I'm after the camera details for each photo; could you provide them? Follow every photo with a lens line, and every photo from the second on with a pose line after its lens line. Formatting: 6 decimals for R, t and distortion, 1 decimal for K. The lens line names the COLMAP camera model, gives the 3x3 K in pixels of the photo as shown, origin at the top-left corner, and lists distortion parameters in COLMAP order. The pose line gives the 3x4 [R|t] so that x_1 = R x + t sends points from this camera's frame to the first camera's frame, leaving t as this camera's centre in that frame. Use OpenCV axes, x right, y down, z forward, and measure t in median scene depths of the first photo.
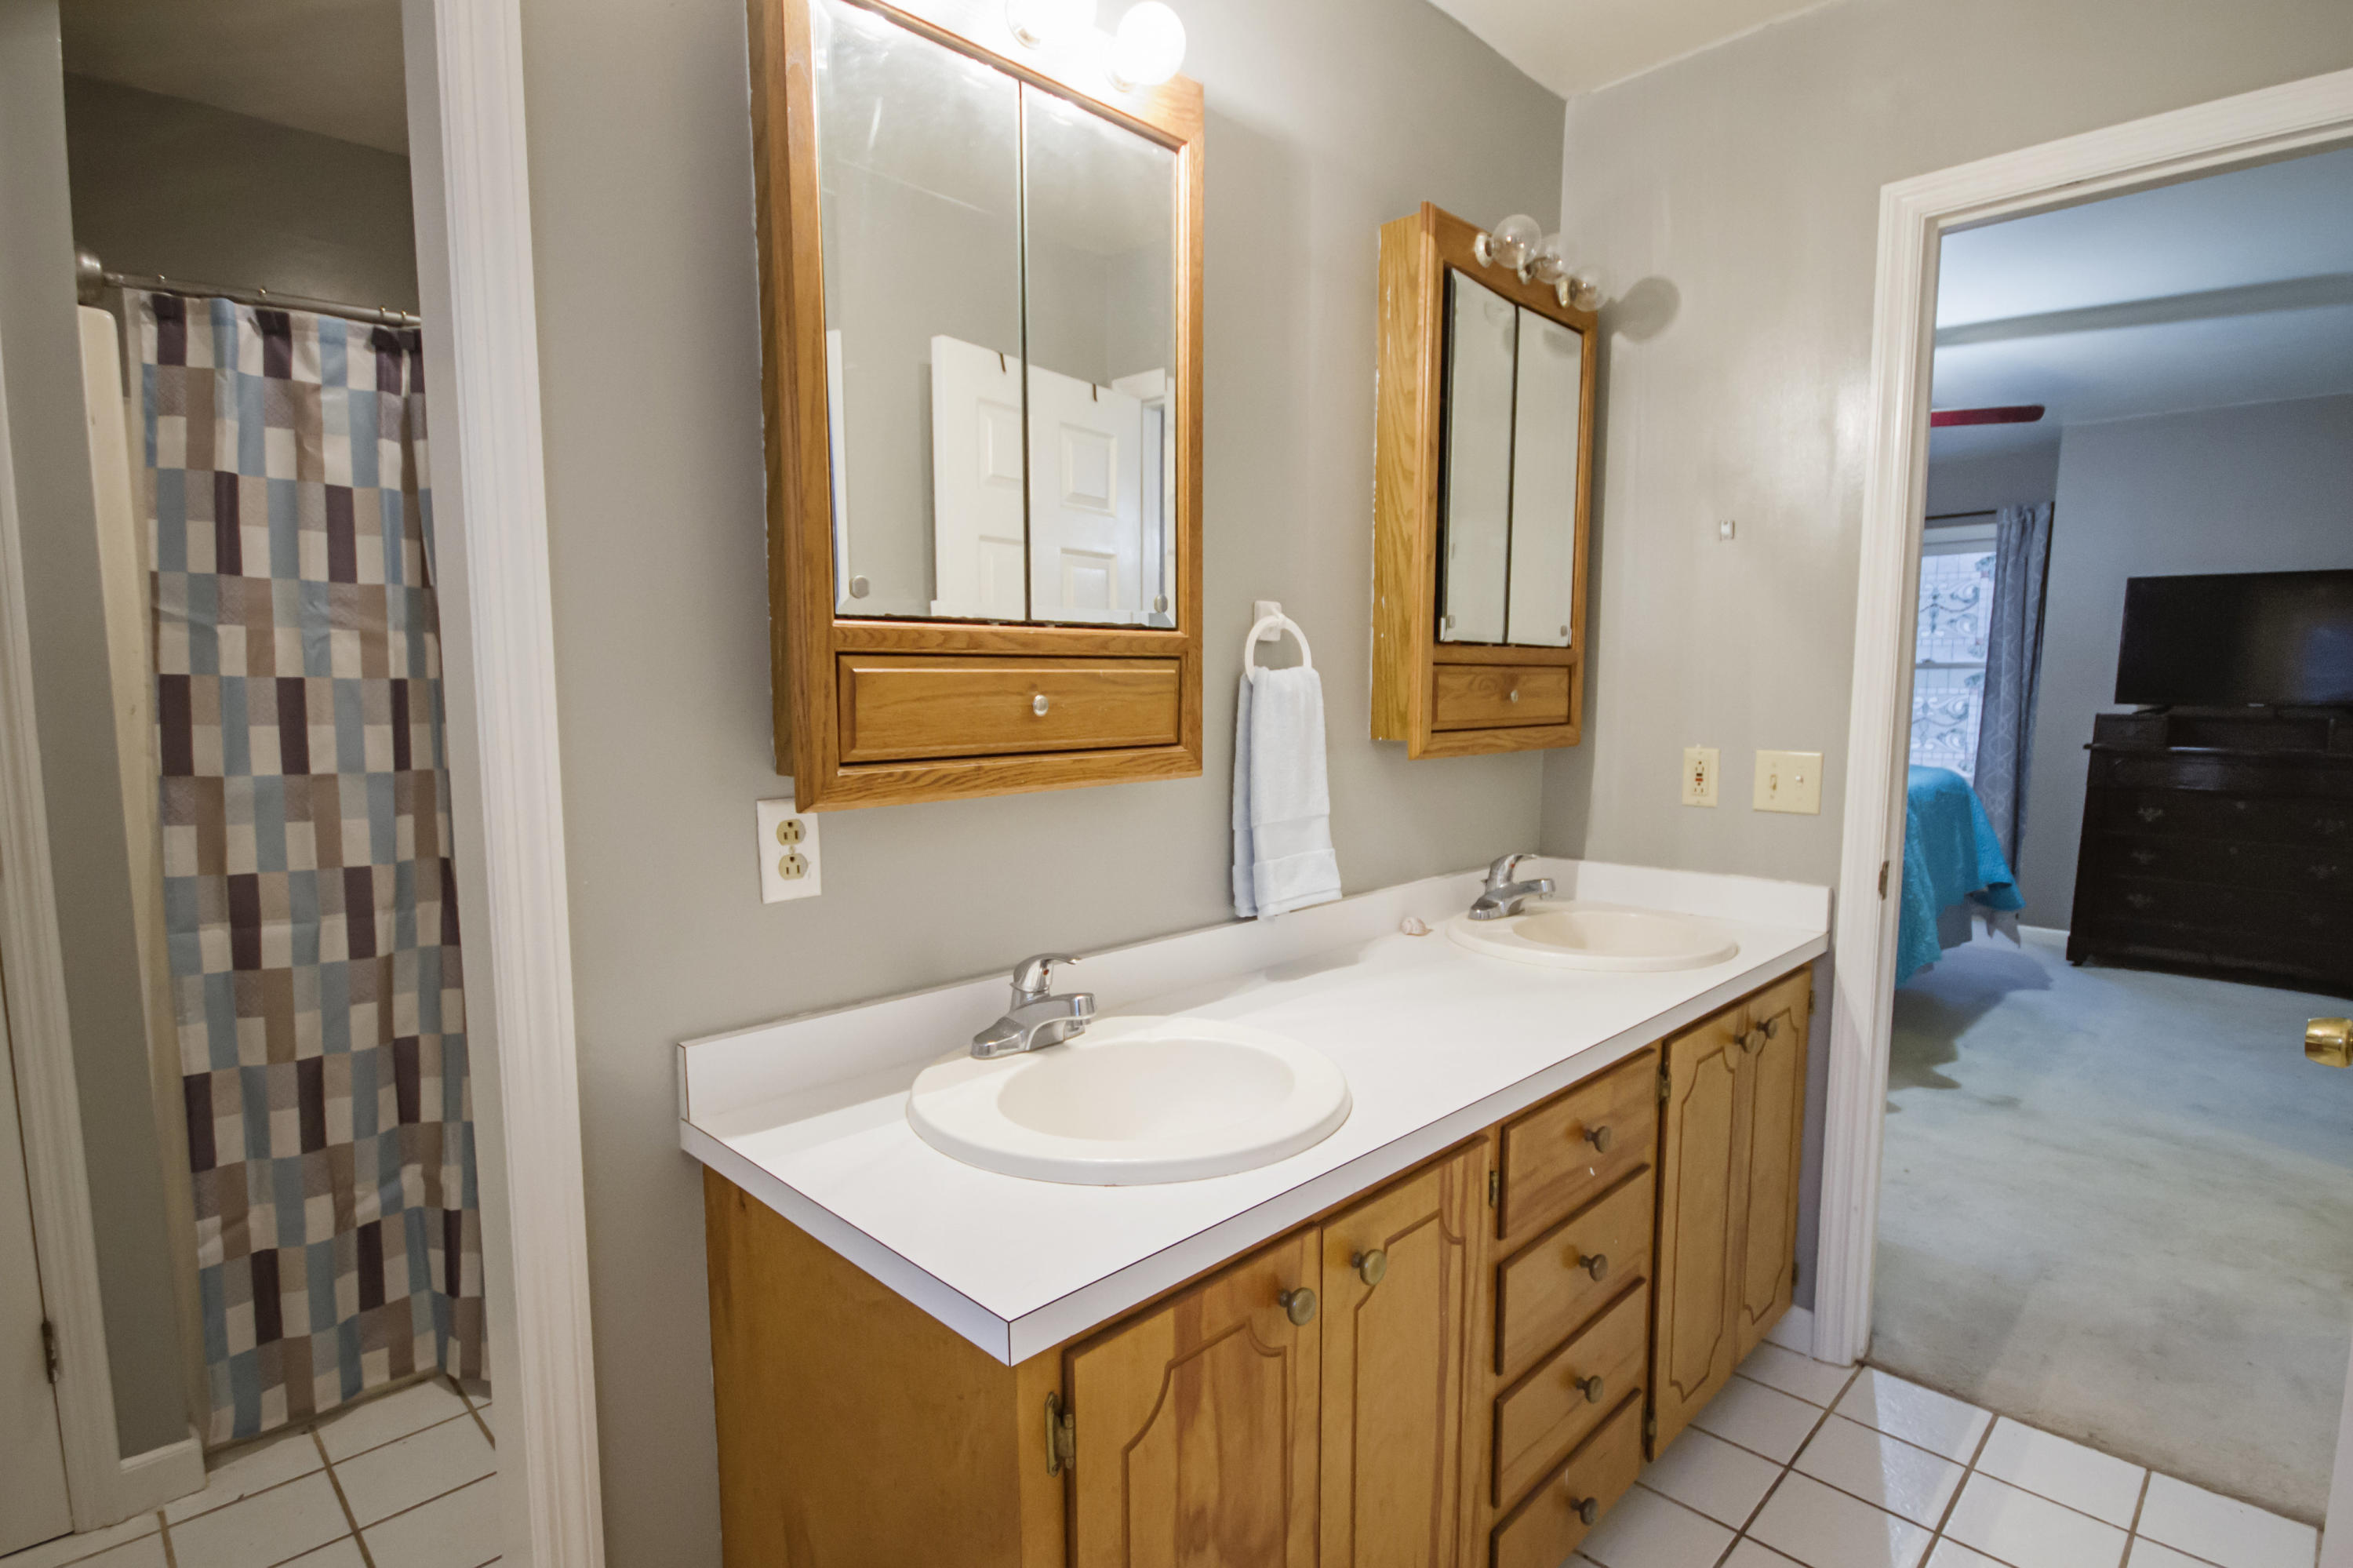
lens RADIAL K [[1105.3, 0, 1179.5], [0, 1105.3, 809.9], [0, 0, 1]] dist [-0.000532, -0.000405]
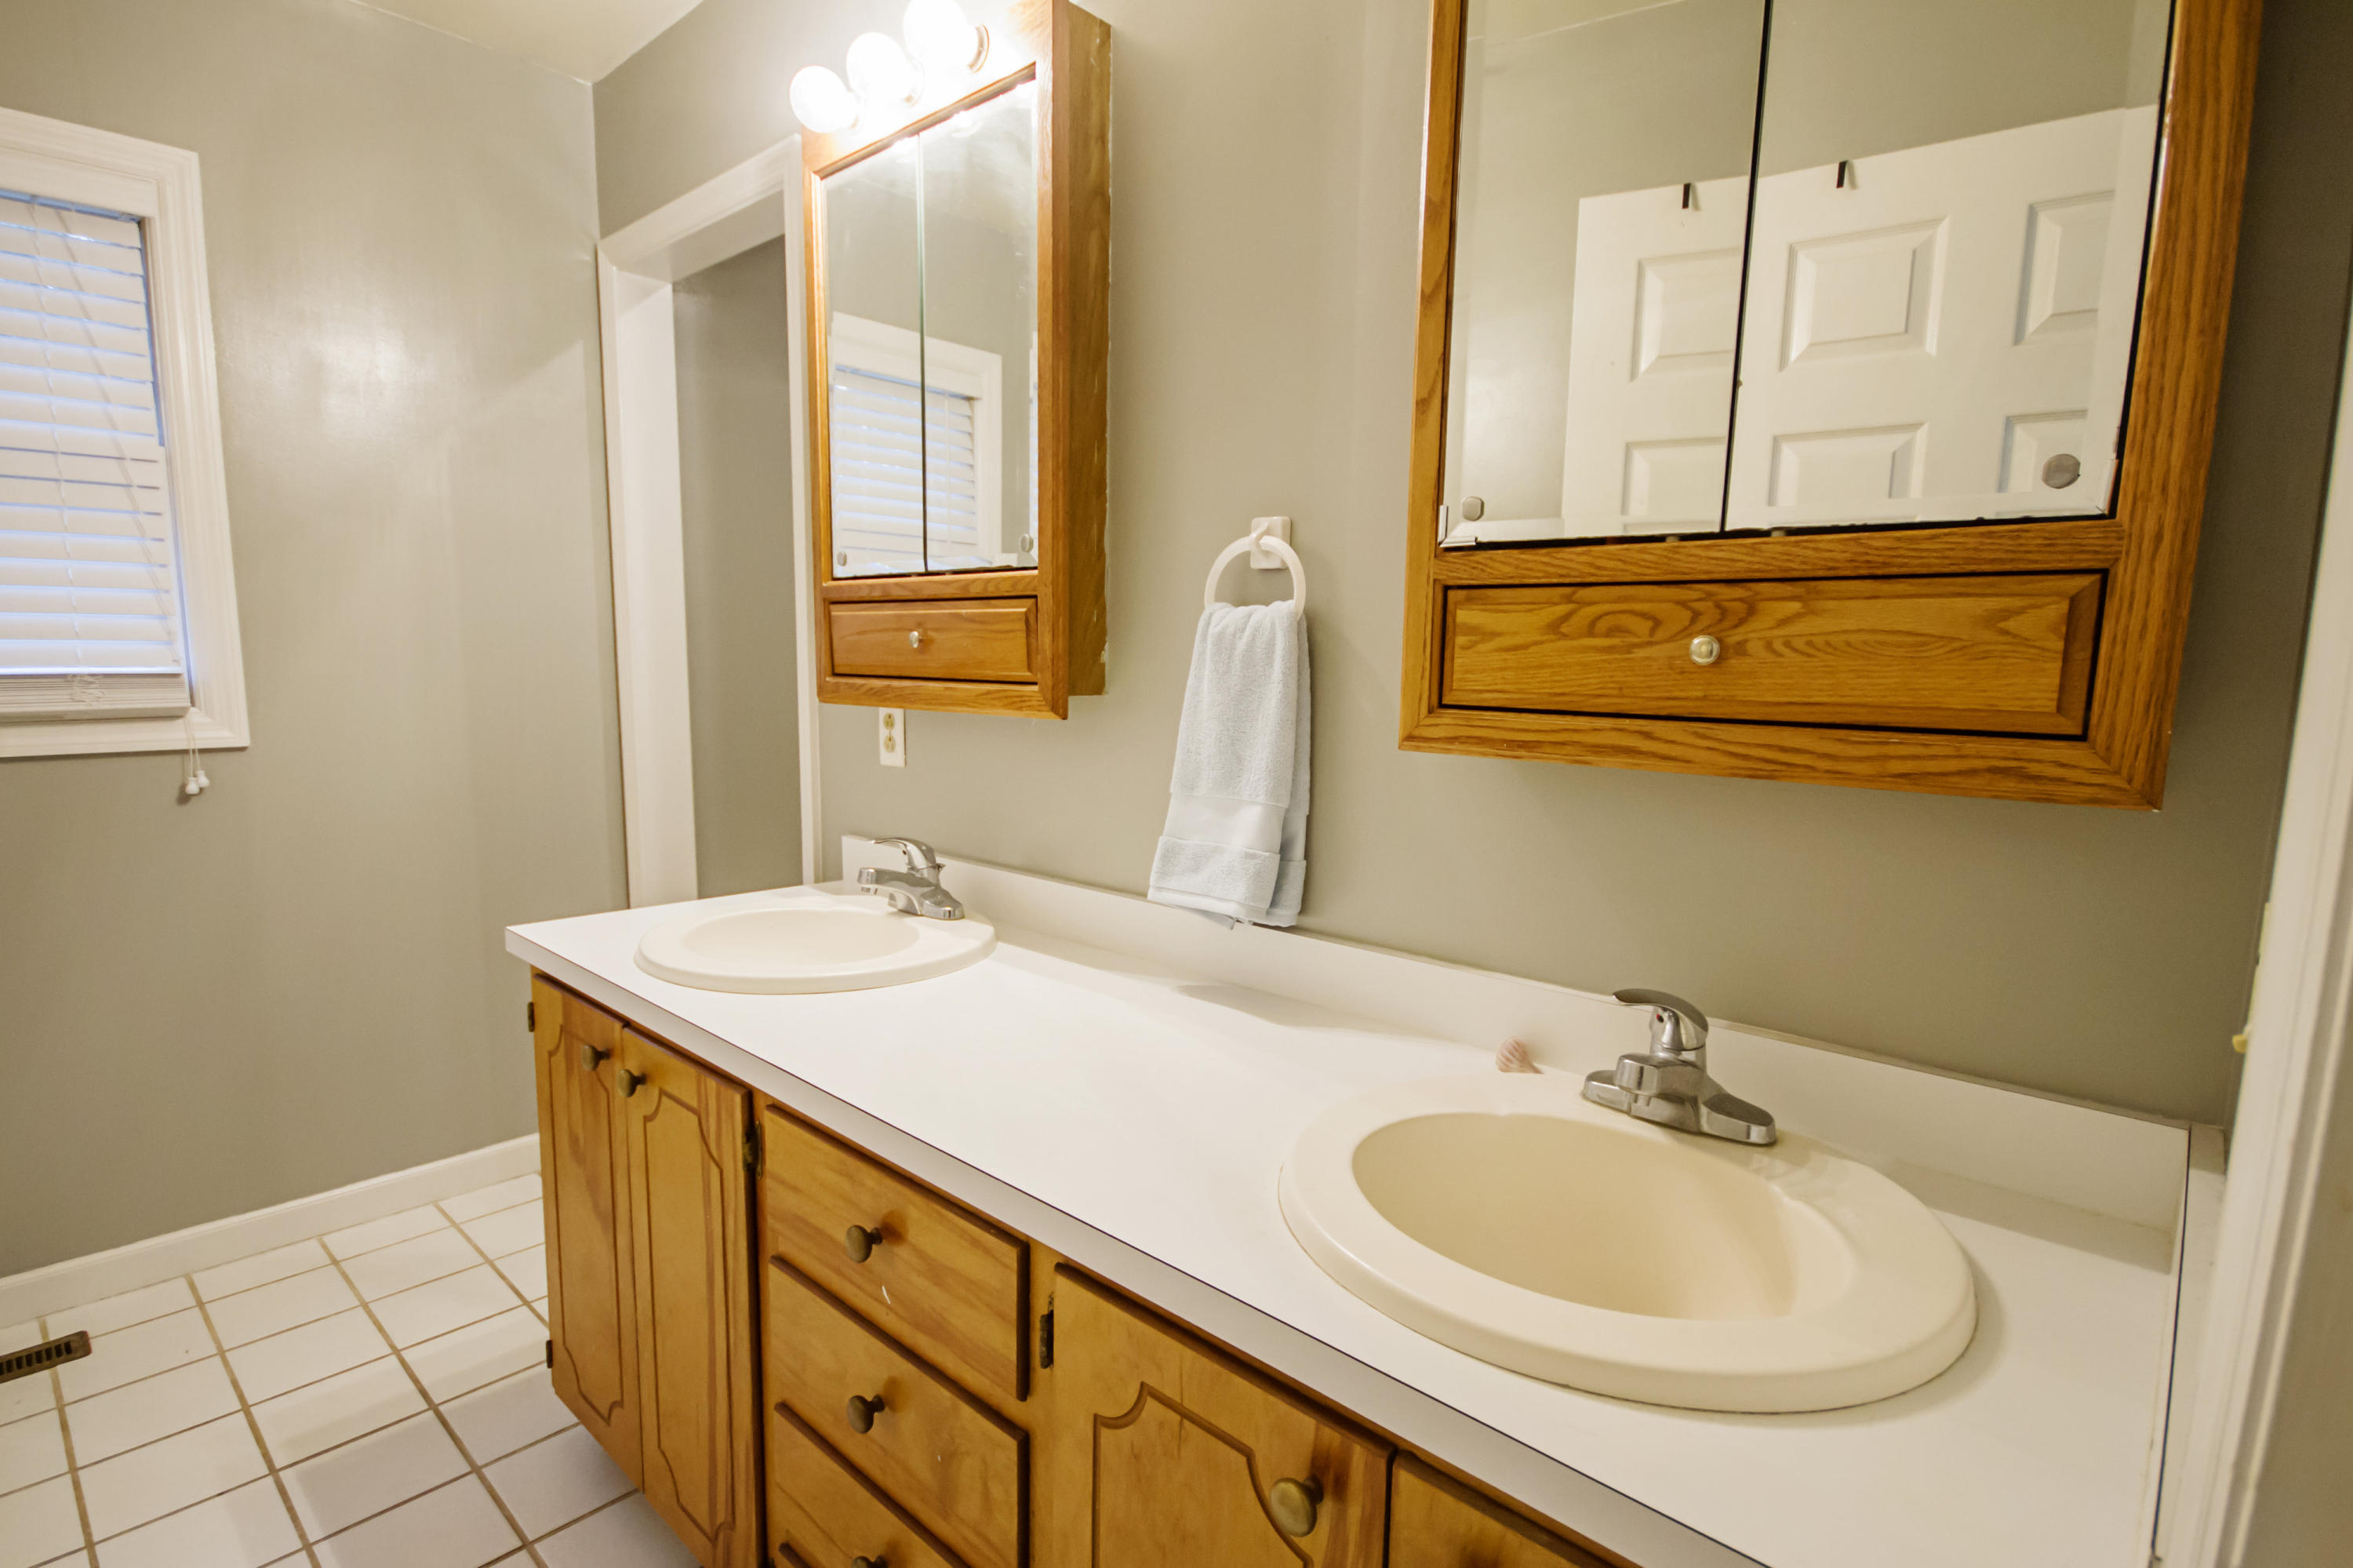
lens RADIAL K [[1161.1, 0, 1178.6], [0, 1161.1, 808.3], [0, 0, 1]] dist [0.003712, 0.000302]
pose [[0.068183, 0.143507, -0.987298, 1.071141], [-0.125929, 0.982924, 0.134175, -0.106890], [0.989693, 0.115181, 0.085091, 1.064267]]
